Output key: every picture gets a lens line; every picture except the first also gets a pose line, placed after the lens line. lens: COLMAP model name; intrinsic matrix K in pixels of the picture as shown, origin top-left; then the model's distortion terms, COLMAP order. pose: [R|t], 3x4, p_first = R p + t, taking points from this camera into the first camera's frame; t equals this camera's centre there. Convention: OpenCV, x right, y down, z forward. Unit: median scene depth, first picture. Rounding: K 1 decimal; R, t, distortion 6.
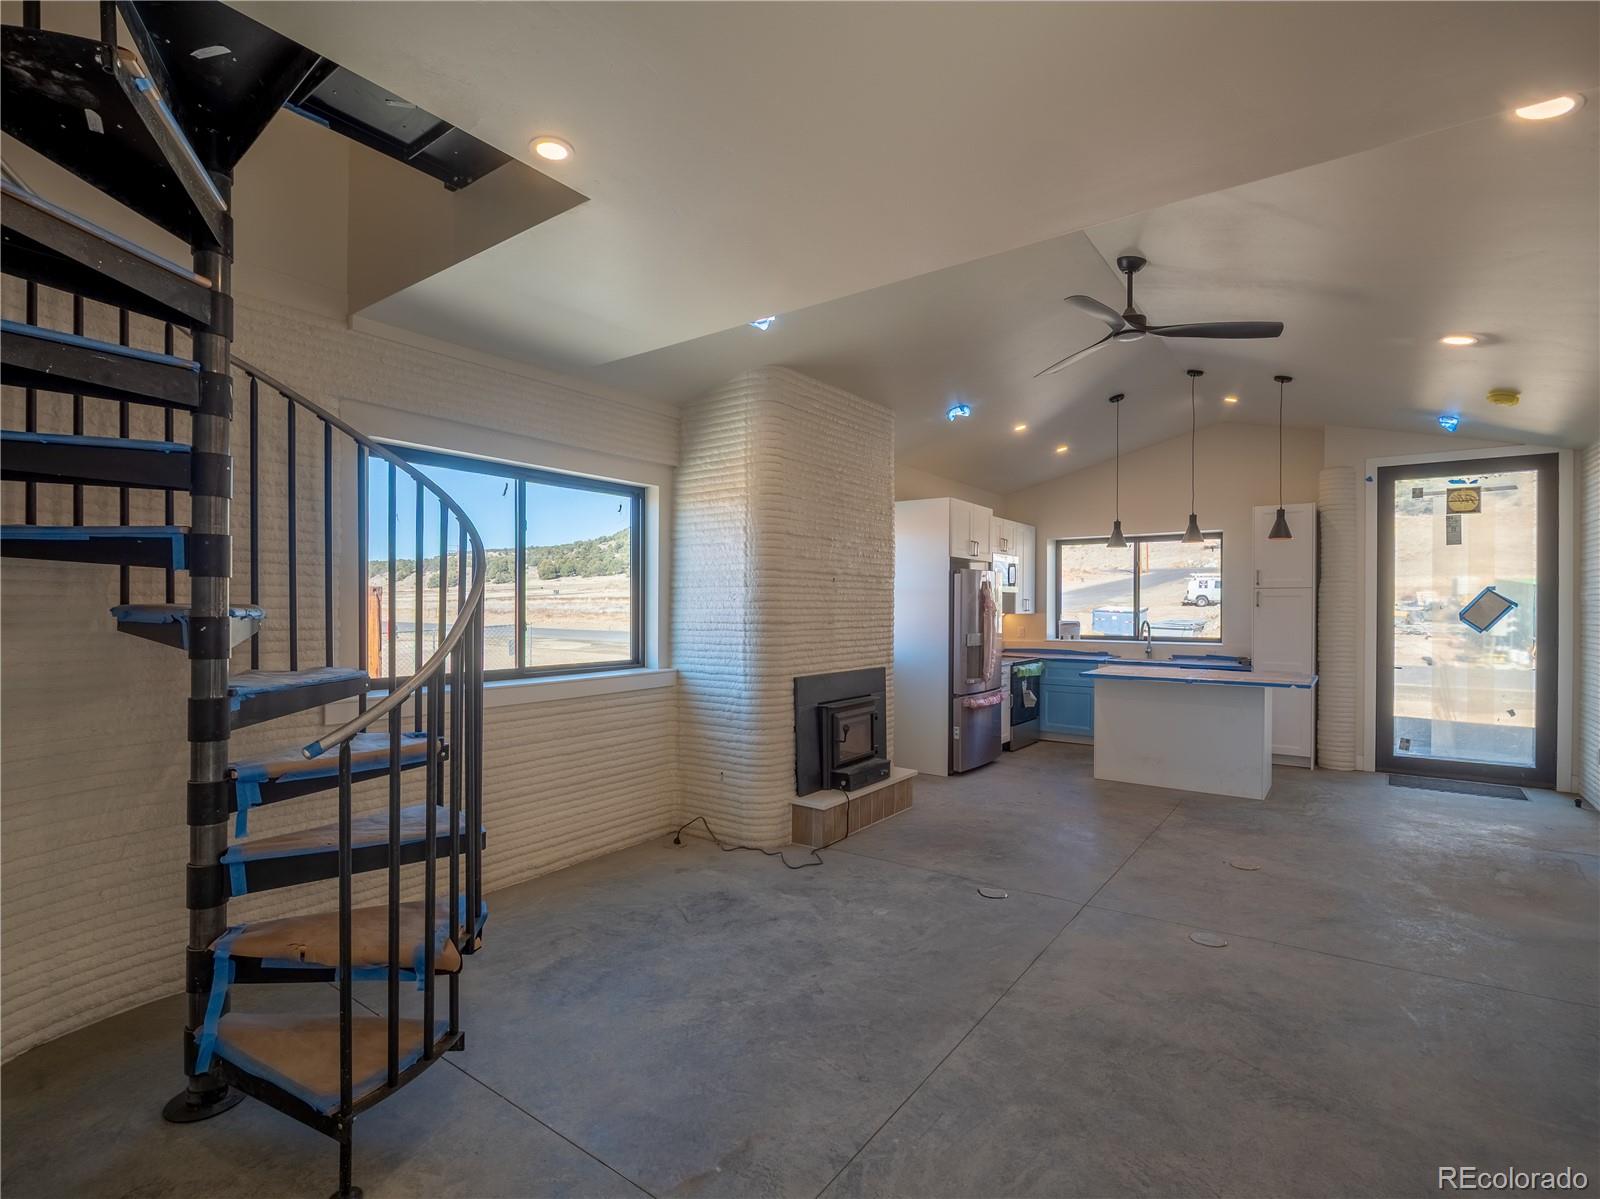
lens RADIAL K [[776.7, 0, 797.5], [0, 776.7, 608.1], [0, 0, 1]] dist [-0.003198, -0.000681]
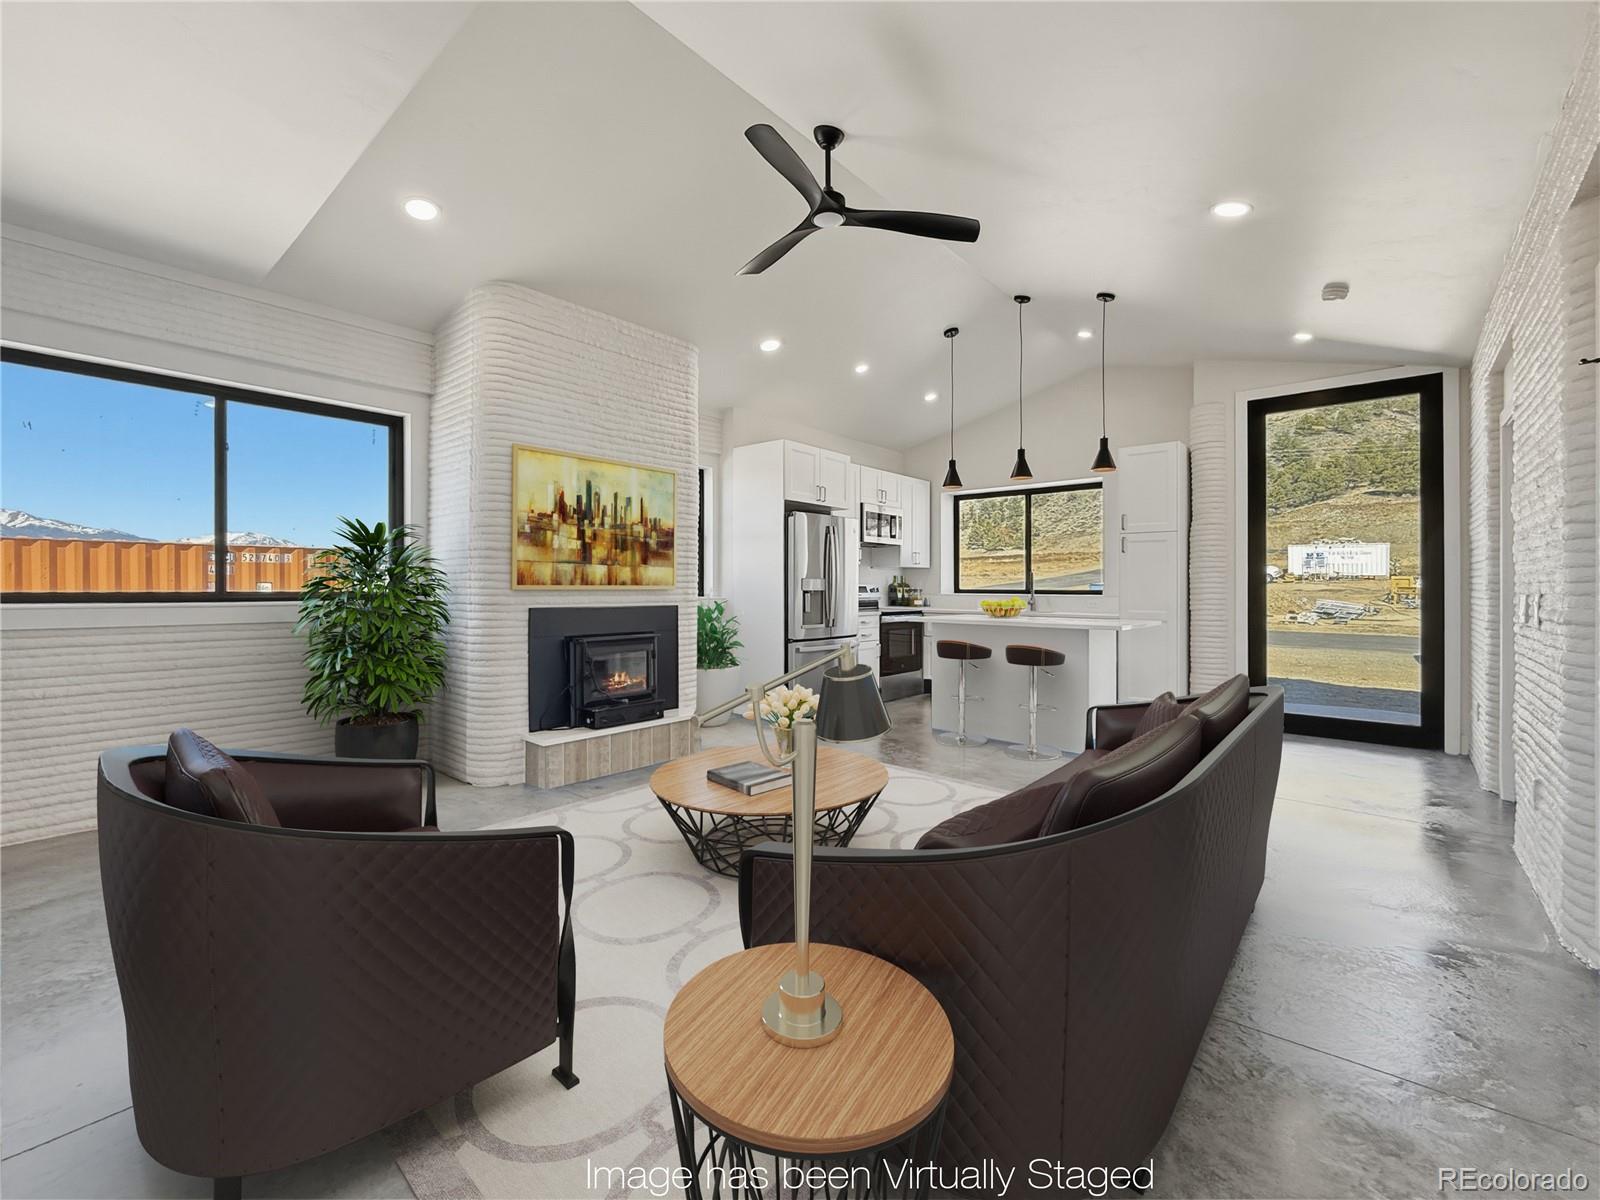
lens RADIAL K [[685.9, 0, 797.9], [0, 685.9, 584.9], [0, 0, 1]] dist [-0.001682, -0.000234]
pose [[0.996174, 0.003580, -0.087324, 0.381187], [-0.003896, 0.999986, -0.003449, 0.059262], [0.087311, 0.003776, 0.996174, 0.178337]]
